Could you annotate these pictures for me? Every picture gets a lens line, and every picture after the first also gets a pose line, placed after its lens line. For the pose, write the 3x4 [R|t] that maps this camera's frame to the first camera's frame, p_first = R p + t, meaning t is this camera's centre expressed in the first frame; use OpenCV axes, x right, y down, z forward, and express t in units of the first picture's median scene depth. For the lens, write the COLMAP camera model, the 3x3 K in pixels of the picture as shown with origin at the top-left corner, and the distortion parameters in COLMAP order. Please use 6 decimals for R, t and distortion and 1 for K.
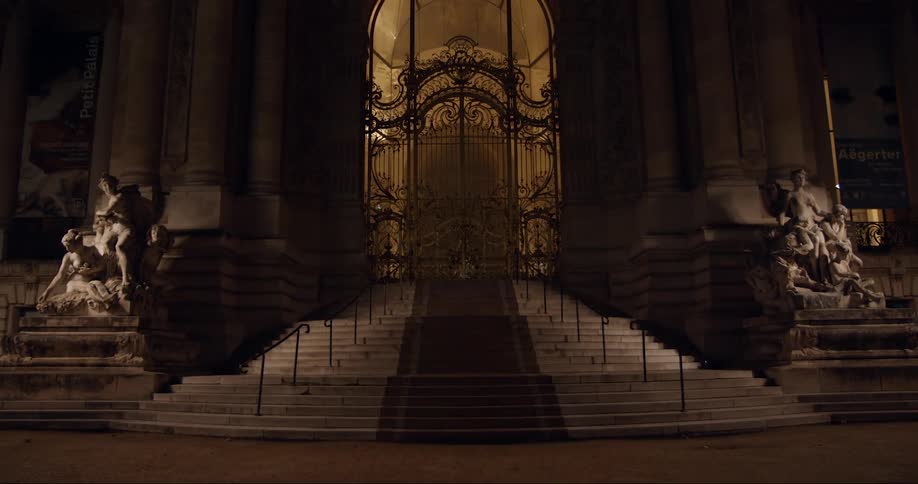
lens RADIAL K [[723.5, 0, 459.0], [0, 723.5, 242.0], [0, 0, 1]] dist [-0.084801, 0.011667]
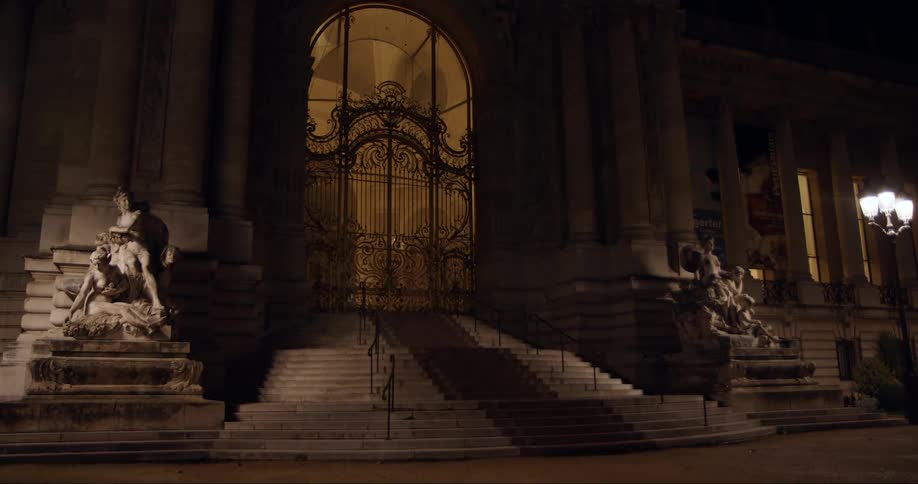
lens RADIAL K [[723.5, 0, 459.0], [0, 723.5, 242.0], [0, 0, 1]] dist [-0.084801, 0.011667]
pose [[0.931321, 0.071049, 0.357201, -0.398567], [-0.056803, 0.997121, -0.050230, -0.003094], [-0.359741, 0.026490, 0.932676, -0.034838]]
